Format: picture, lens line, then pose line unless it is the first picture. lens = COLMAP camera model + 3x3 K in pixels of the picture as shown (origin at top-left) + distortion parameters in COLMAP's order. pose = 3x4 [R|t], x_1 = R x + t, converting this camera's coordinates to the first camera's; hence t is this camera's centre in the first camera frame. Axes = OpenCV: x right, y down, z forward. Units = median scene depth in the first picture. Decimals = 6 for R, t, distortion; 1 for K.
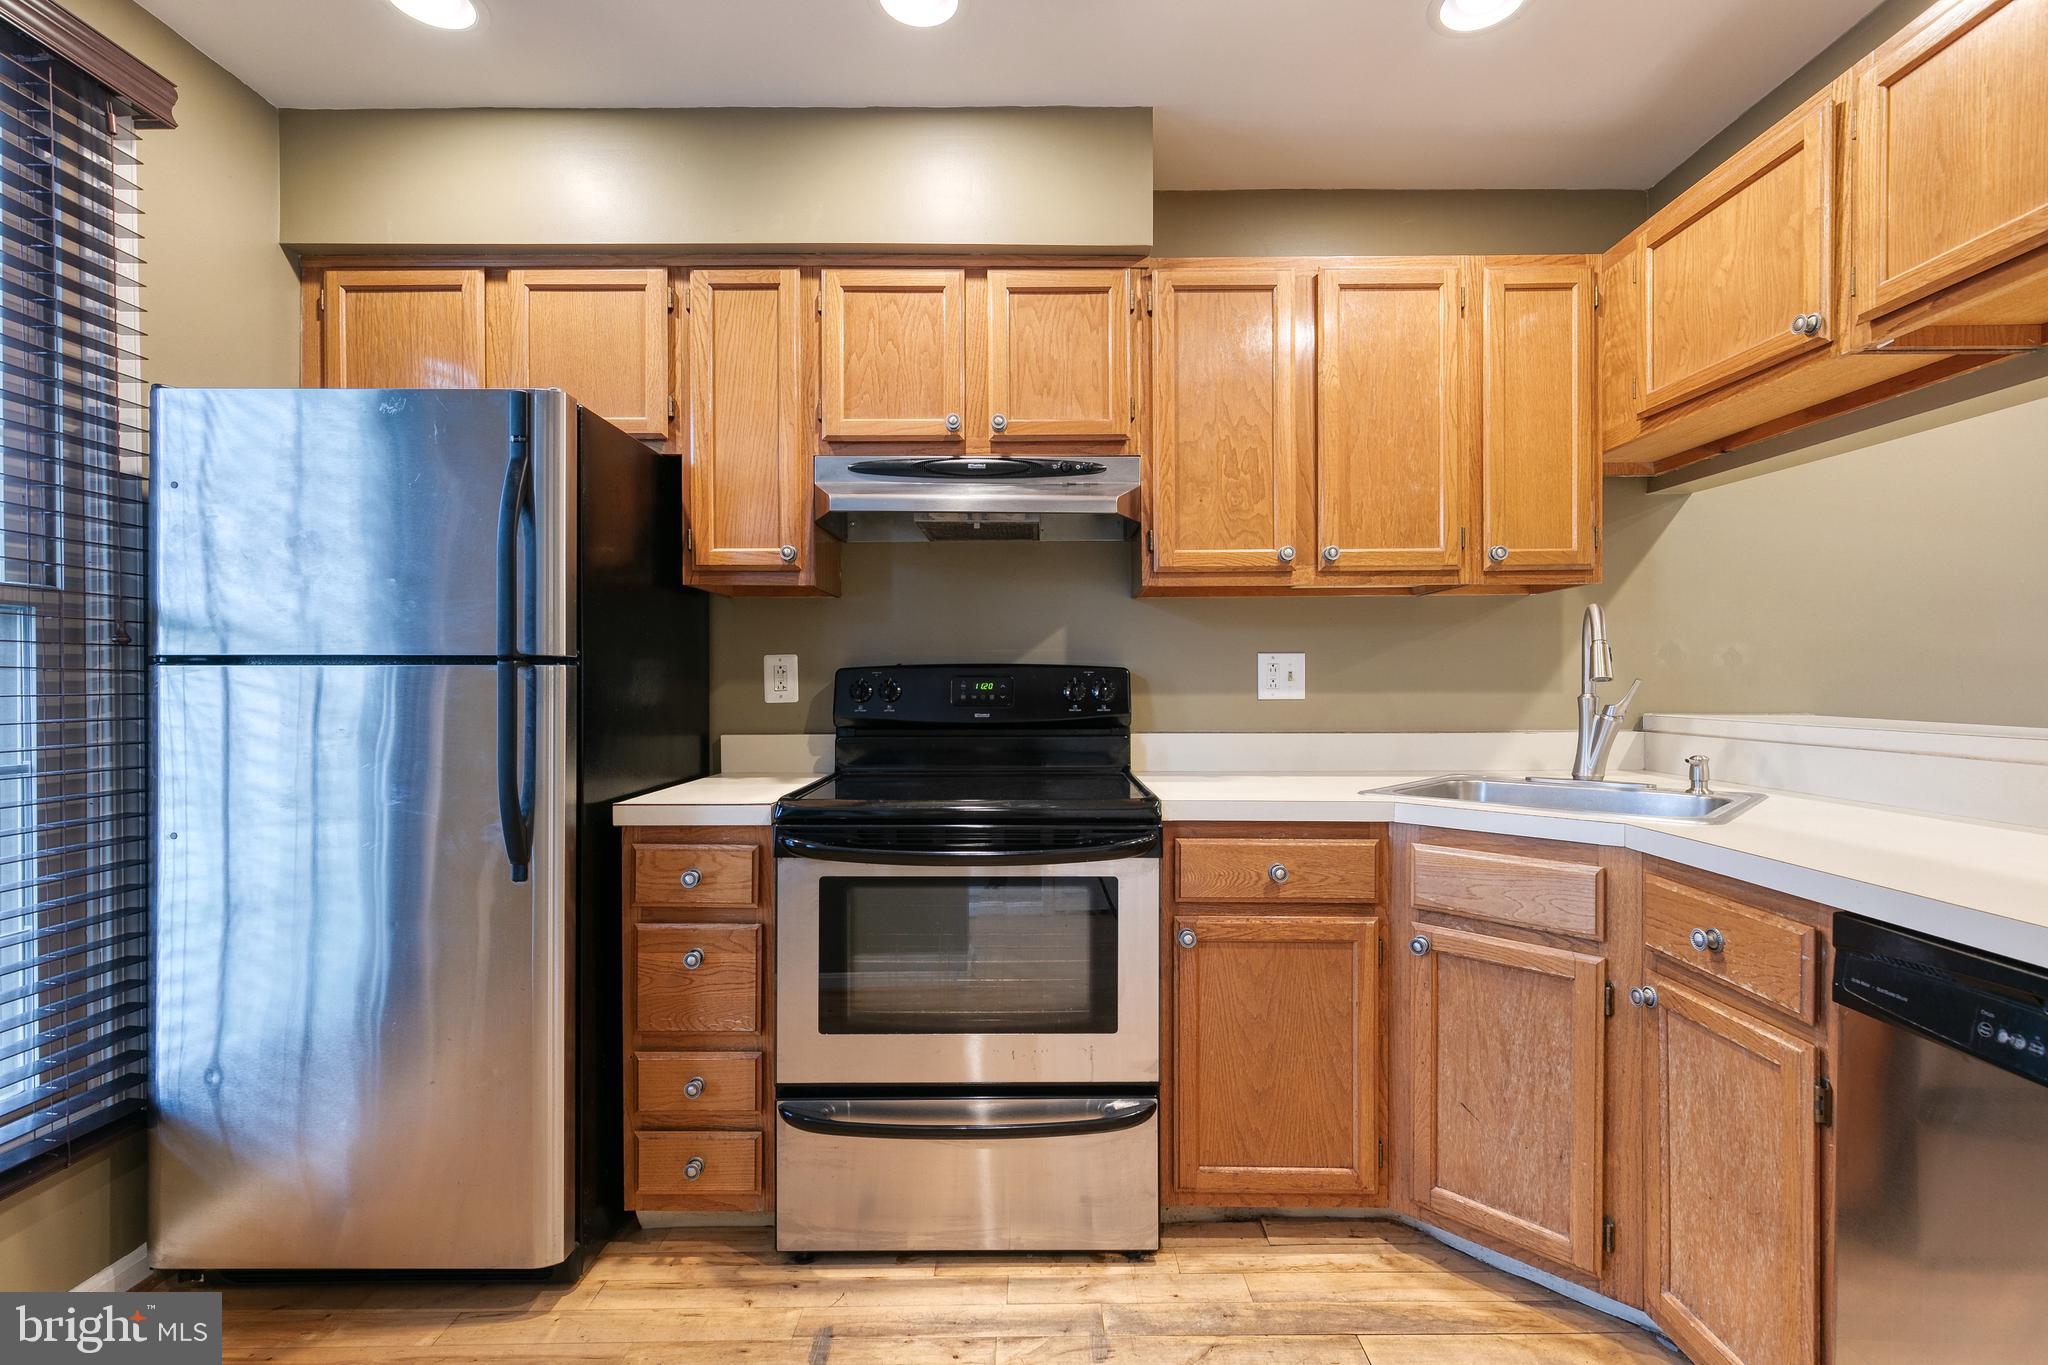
lens RADIAL K [[957.2, 0, 1070.6], [0, 957.2, 690.9], [0, 0, 1]] dist [0.012625, -0.004010]
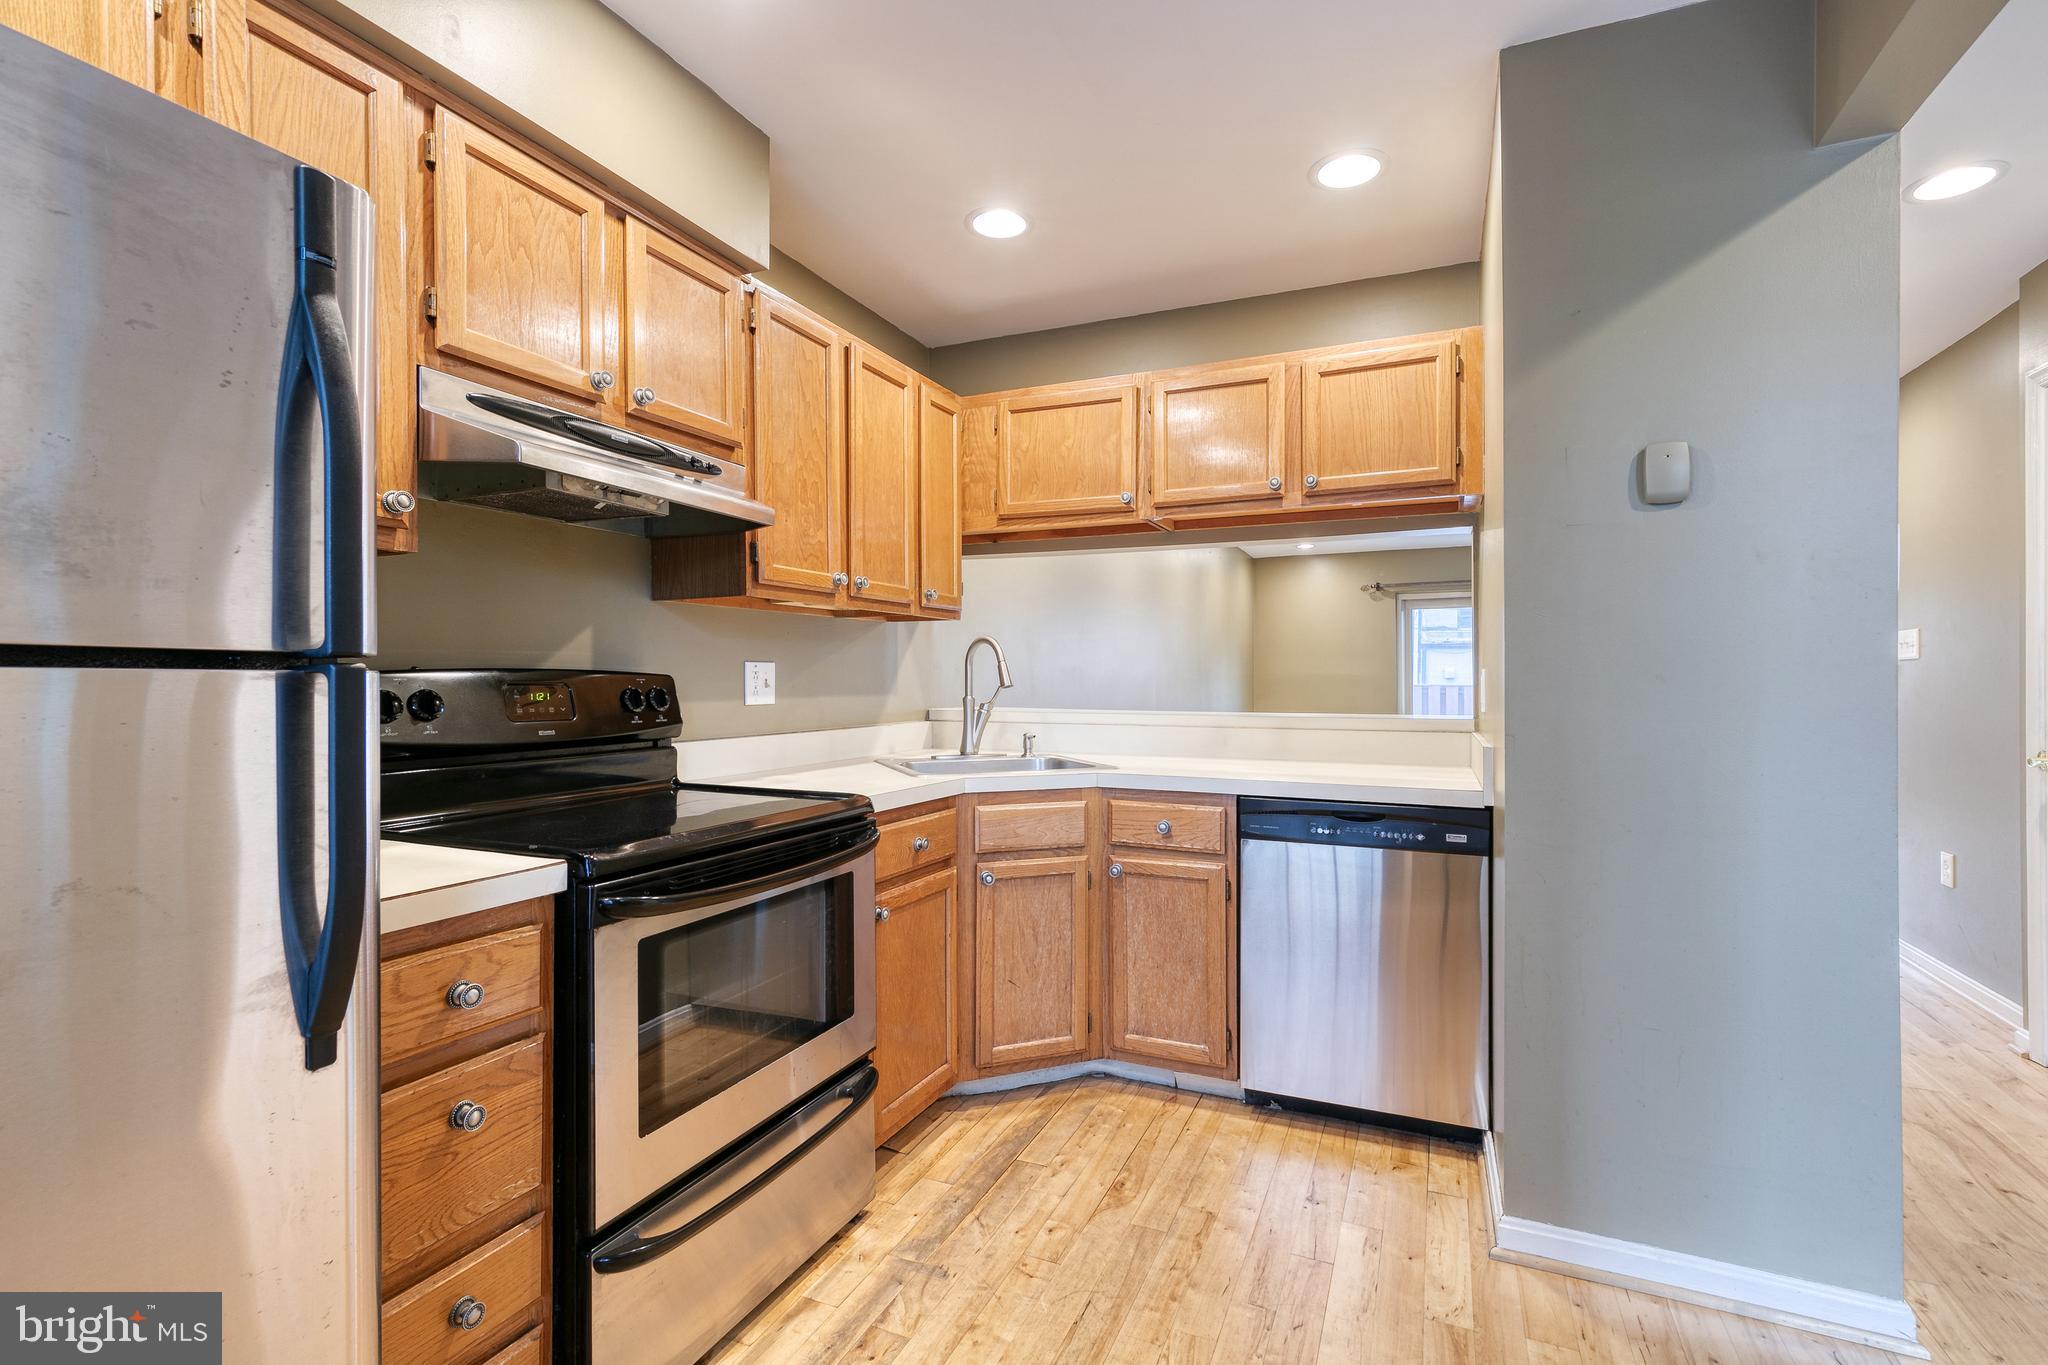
lens RADIAL K [[957.2, 0, 1029.2], [0, 957.2, 679.3], [0, 0, 1]] dist [0.012625, -0.004010]
pose [[0.384024, 0.002624, 0.923319, -0.865125], [0.008220, 0.999947, -0.006261, -0.013945], [-0.923286, 0.009994, 0.383982, 0.391475]]
